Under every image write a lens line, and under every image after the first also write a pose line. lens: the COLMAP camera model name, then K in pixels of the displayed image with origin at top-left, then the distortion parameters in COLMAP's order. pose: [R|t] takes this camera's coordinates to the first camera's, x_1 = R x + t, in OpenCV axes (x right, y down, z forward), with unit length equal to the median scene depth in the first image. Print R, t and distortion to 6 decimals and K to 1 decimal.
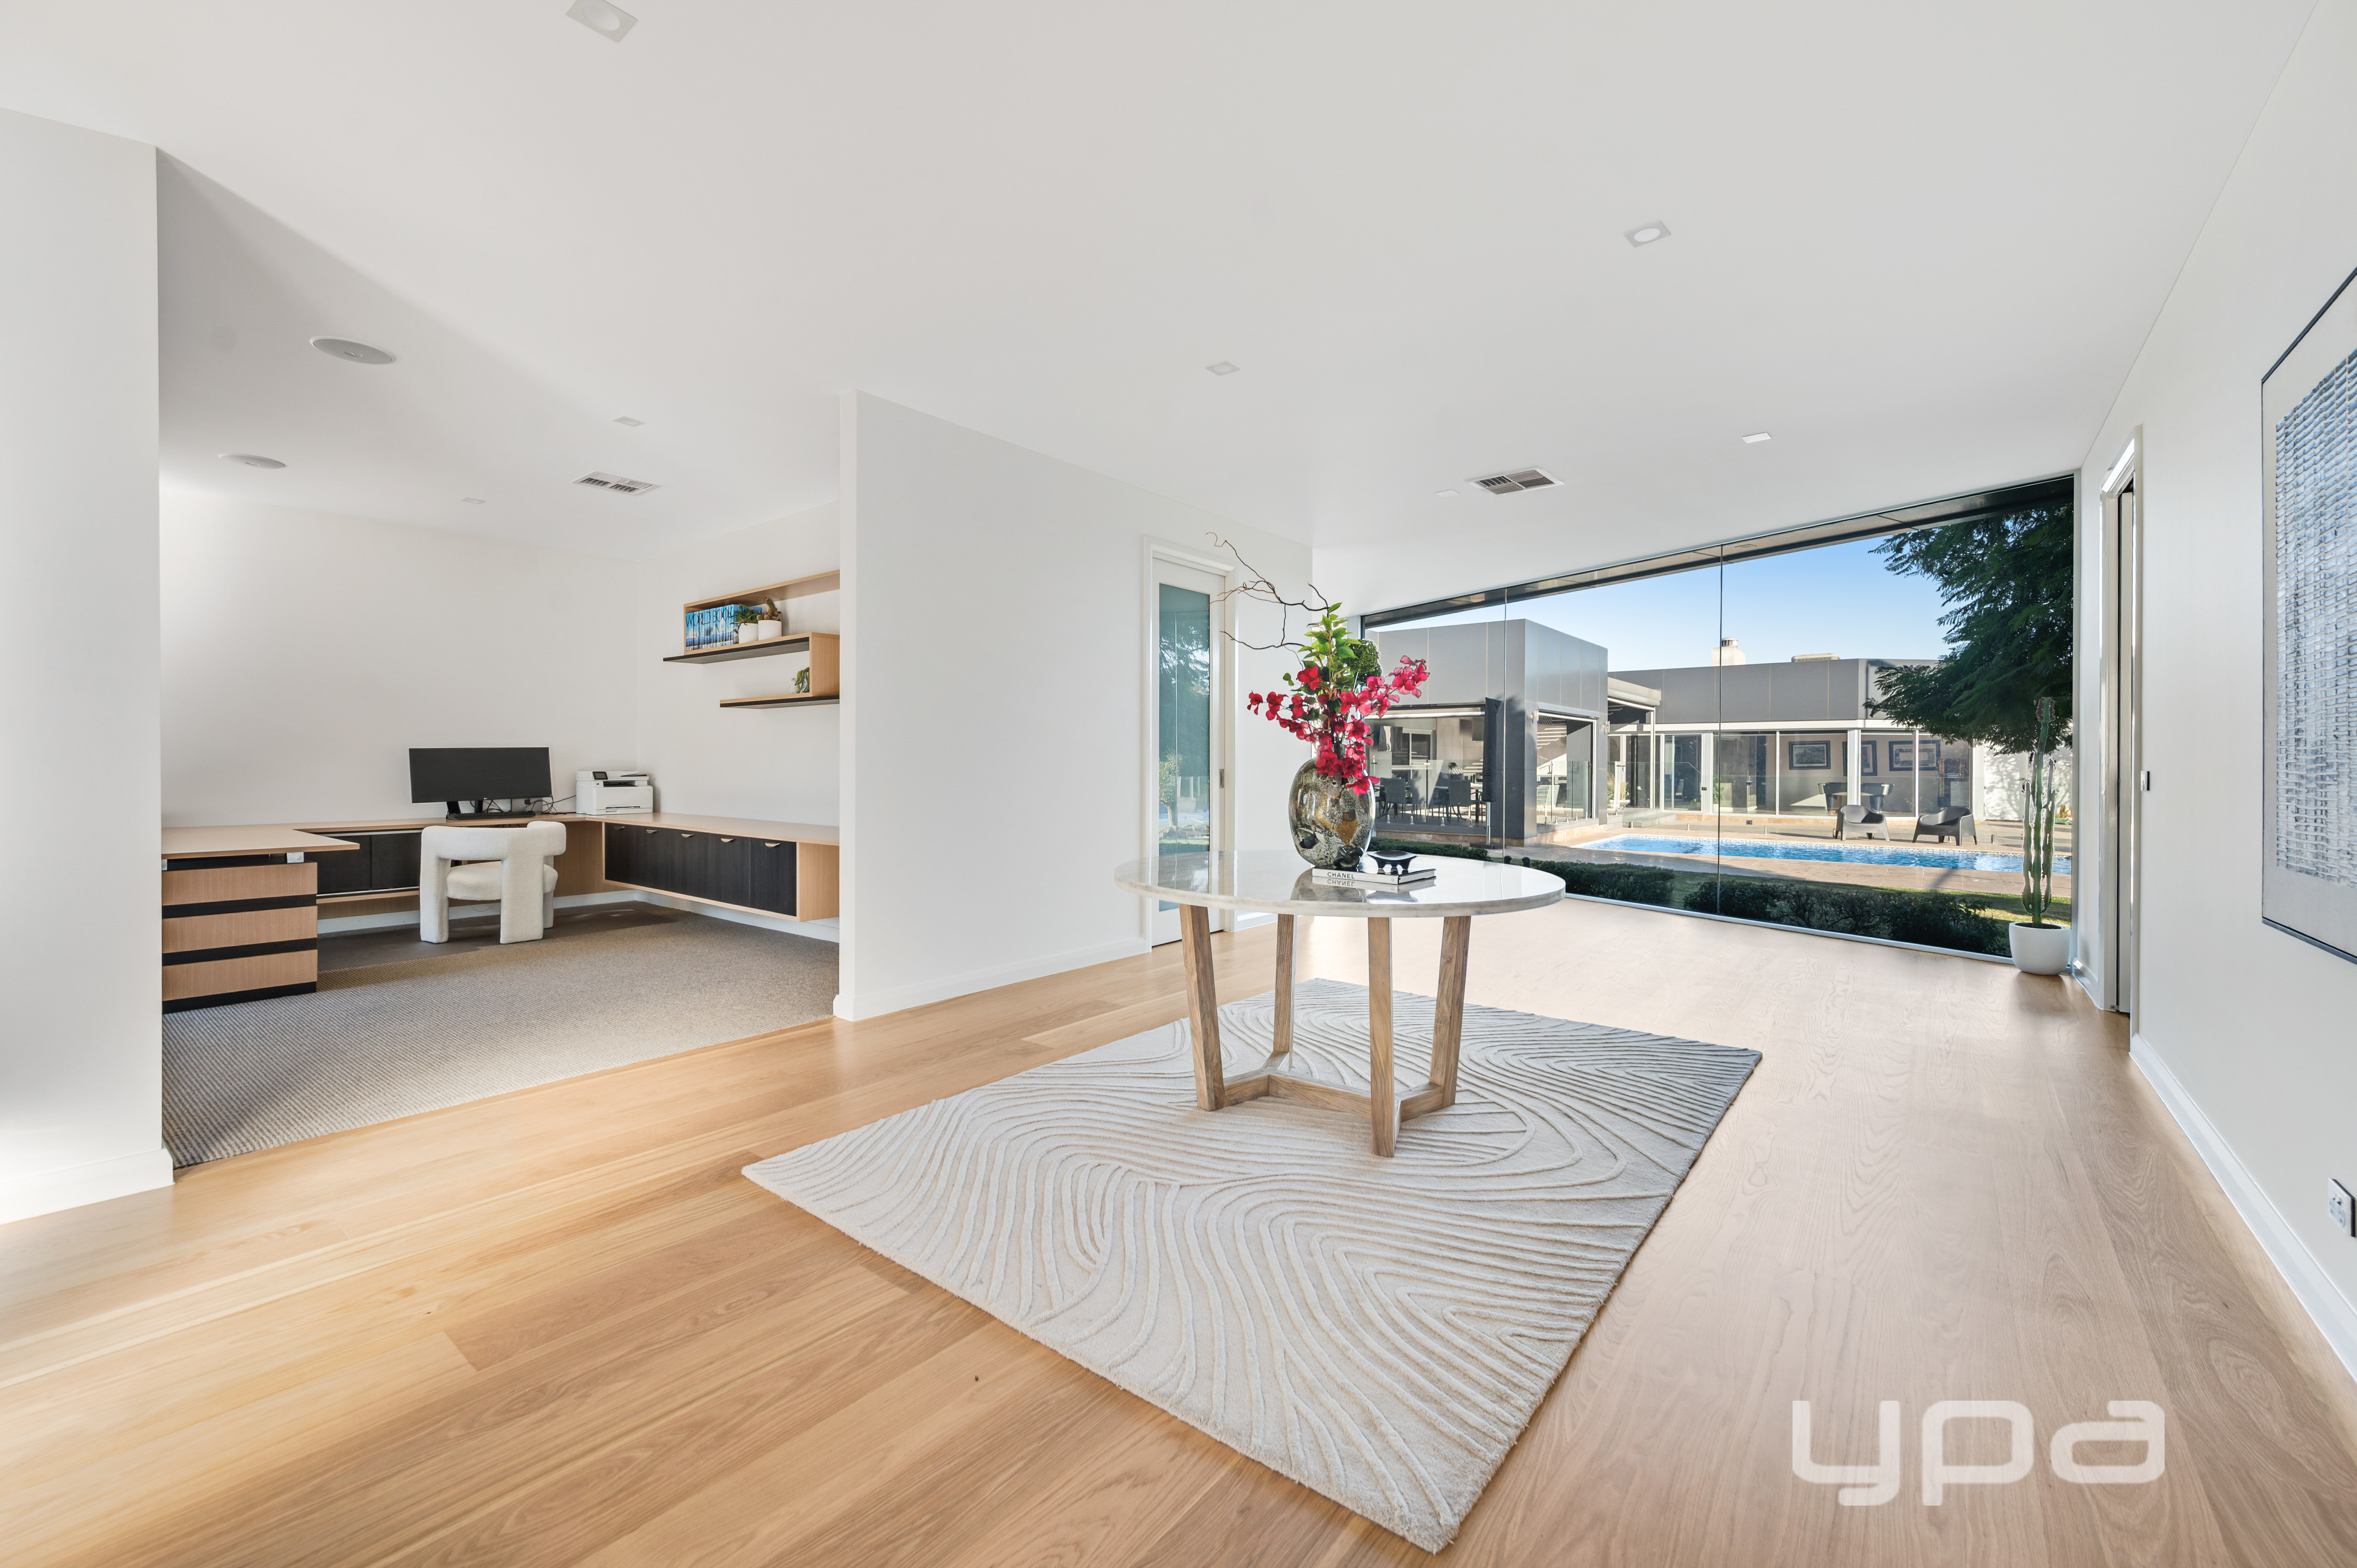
lens RADIAL K [[1333.0, 0, 1173.3], [0, 1333.0, 779.4], [0, 0, 1]] dist [0.001738, 0.000183]
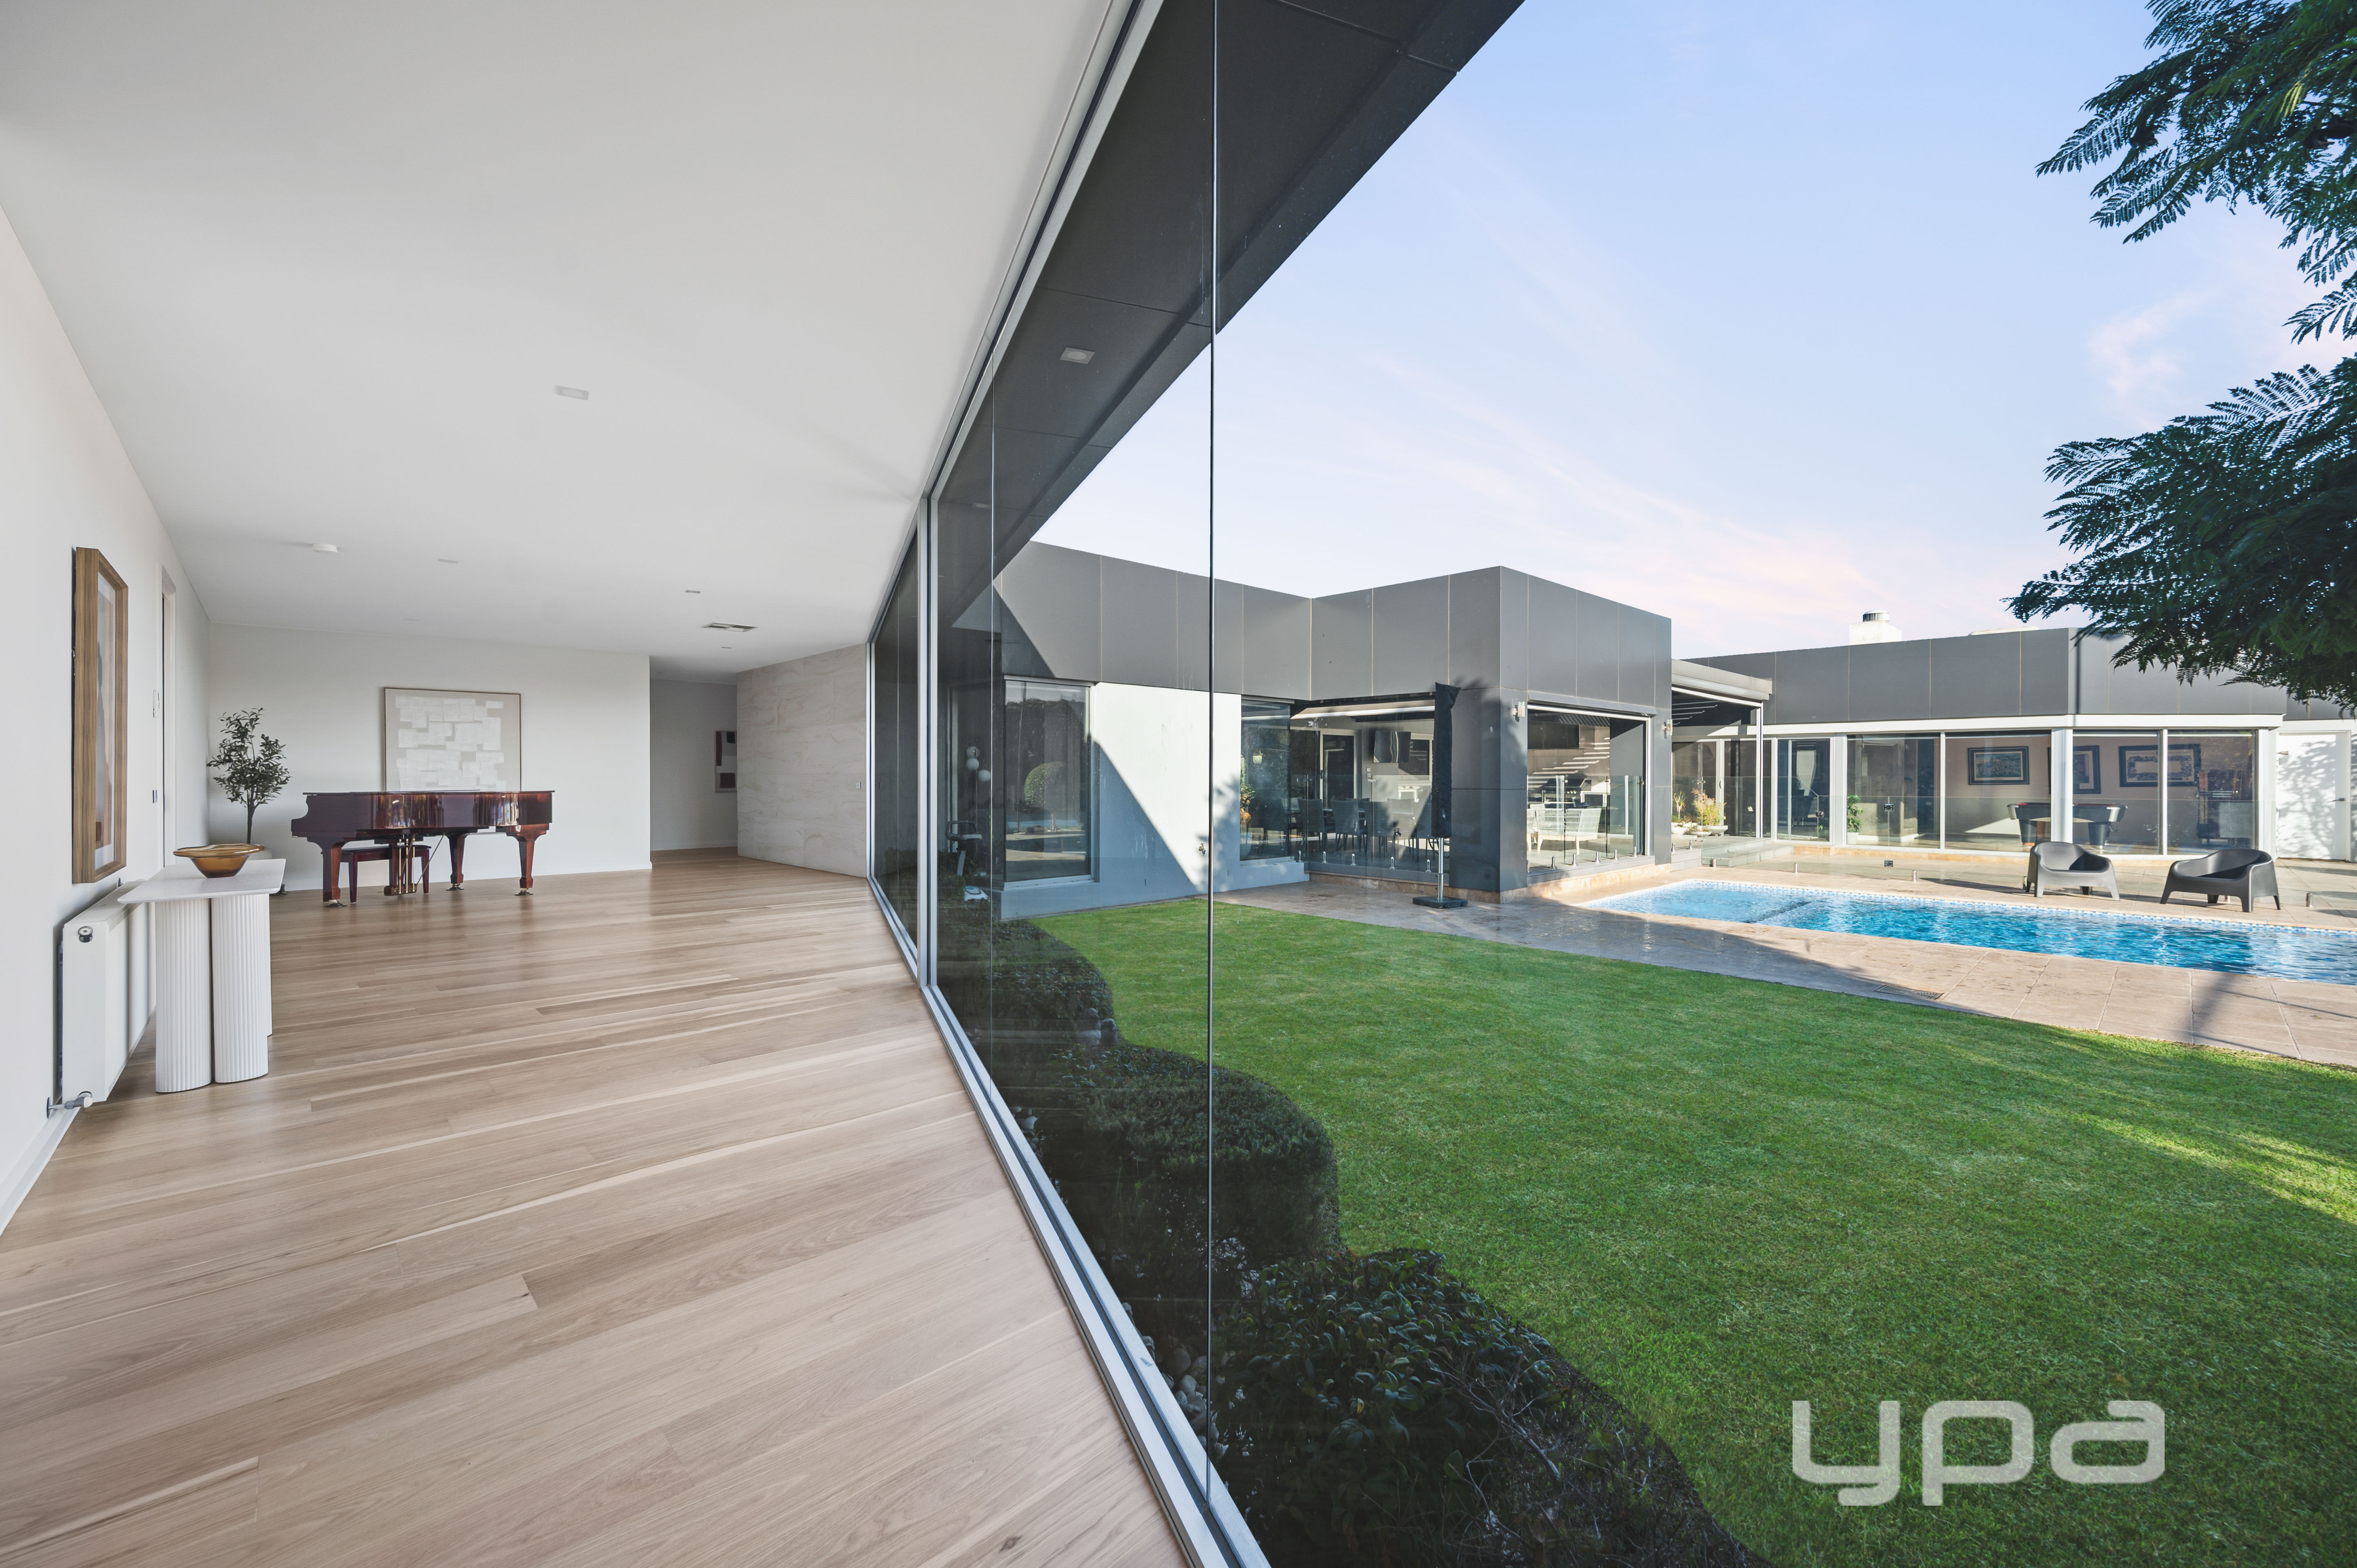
lens RADIAL K [[1123.8, 0, 1185.2], [0, 1123.8, 782.5], [0, 0, 1]] dist [0.002668, 0.000560]
pose [[0.979821, 0.000925, -0.199876, 0.172016], [-0.001250, 0.999998, -0.001500, -0.007869], [0.199874, 0.001720, 0.979820, 0.318128]]
